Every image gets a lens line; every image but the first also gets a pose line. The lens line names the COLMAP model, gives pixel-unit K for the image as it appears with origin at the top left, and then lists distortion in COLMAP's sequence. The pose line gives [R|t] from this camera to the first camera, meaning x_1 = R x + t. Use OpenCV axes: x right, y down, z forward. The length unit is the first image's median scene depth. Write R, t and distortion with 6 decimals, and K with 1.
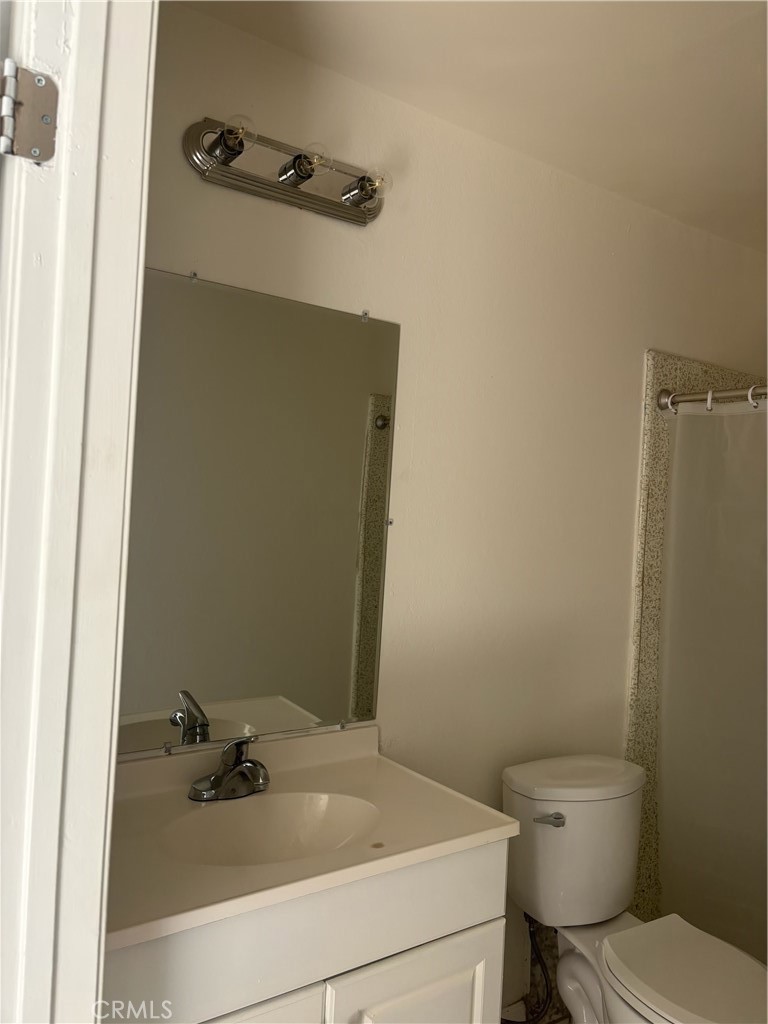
lens RADIAL K [[774.2, 0, 384.5], [0, 774.2, 512.9], [0, 0, 1]] dist [0.003239, 0.001505]
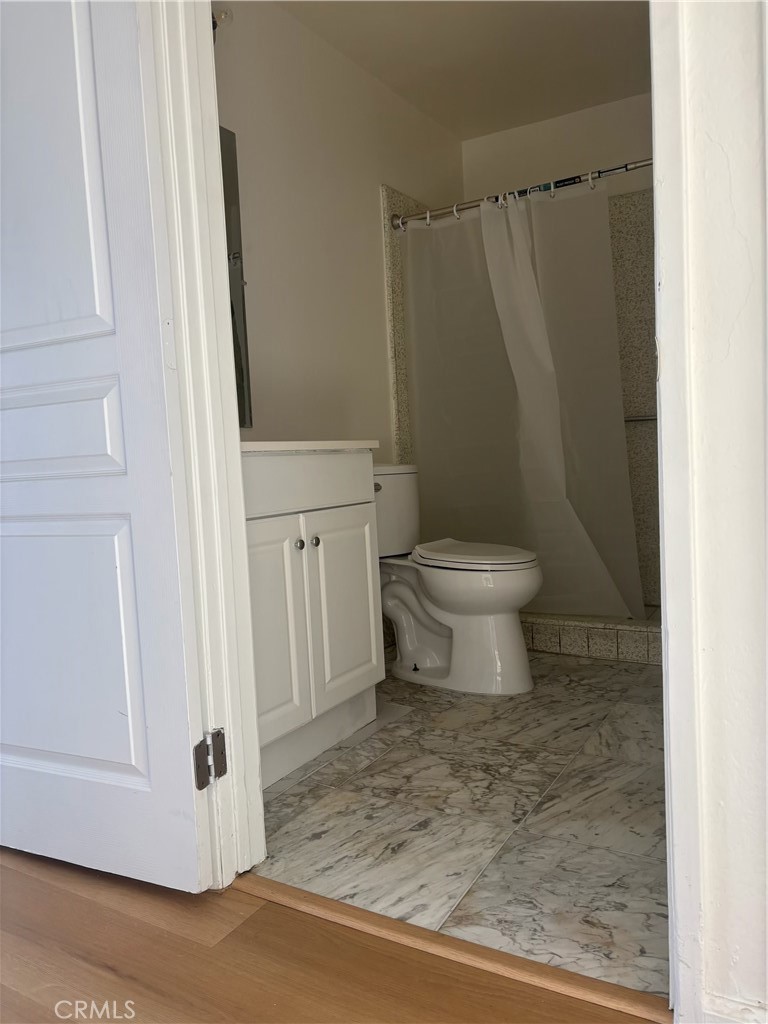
lens RADIAL K [[774.2, 0, 384.6], [0, 774.2, 511.0], [0, 0, 1]] dist [0.003239, 0.001505]
pose [[0.906546, -0.130130, 0.401548, -0.284674], [0.099659, 0.990384, 0.095961, 0.233881], [-0.410173, -0.046975, 0.910797, -0.283944]]
